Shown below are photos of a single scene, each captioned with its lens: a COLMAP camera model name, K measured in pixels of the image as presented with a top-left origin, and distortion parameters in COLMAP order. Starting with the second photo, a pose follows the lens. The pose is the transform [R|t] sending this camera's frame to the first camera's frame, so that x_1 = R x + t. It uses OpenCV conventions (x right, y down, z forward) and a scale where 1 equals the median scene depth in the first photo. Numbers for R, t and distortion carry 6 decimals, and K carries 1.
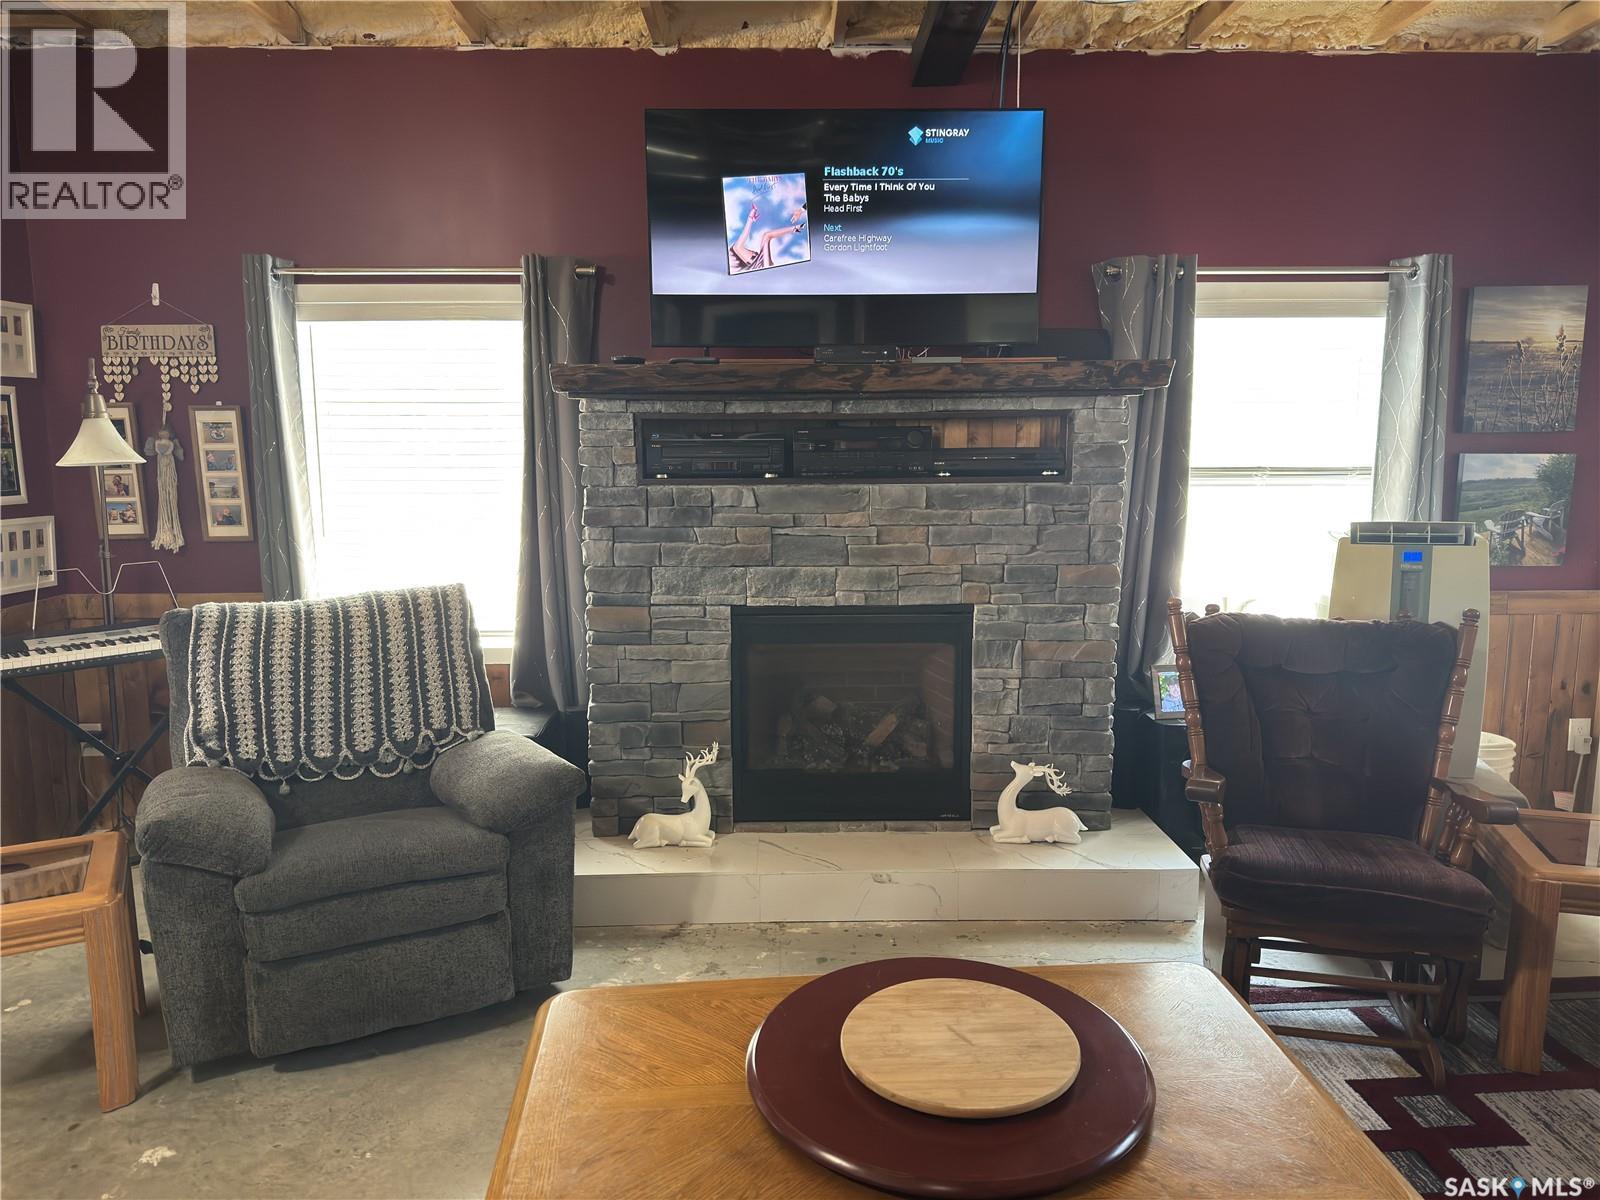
lens RADIAL K [[1115.9, 0, 809.7], [0, 1115.9, 608.0], [0, 0, 1]] dist [0.066242, -0.079752]
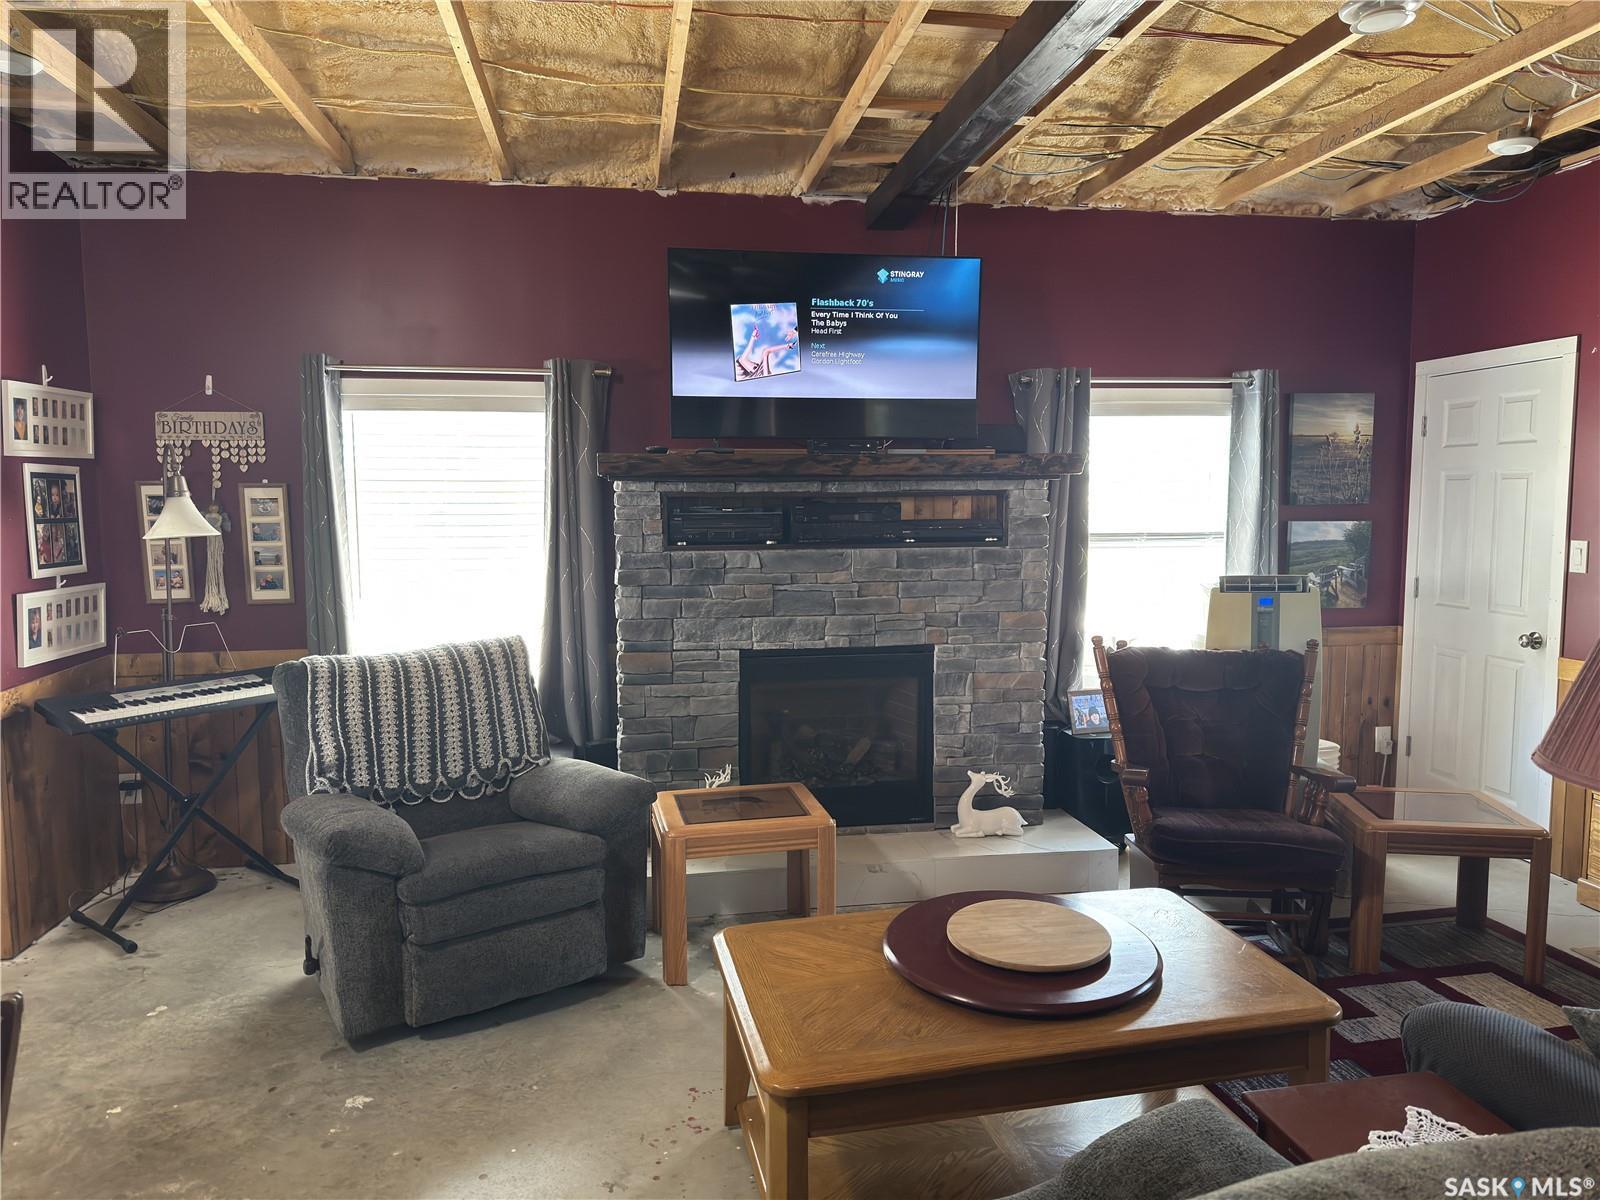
lens RADIAL K [[1115.9, 0, 812.8], [0, 1115.9, 605.7], [0, 0, 1]] dist [0.066242, -0.079752]
pose [[0.989150, -0.014891, 0.146154, -0.167628], [0.021892, 0.998683, -0.046411, 0.007847], [-0.145271, 0.049107, 0.988173, -0.206525]]
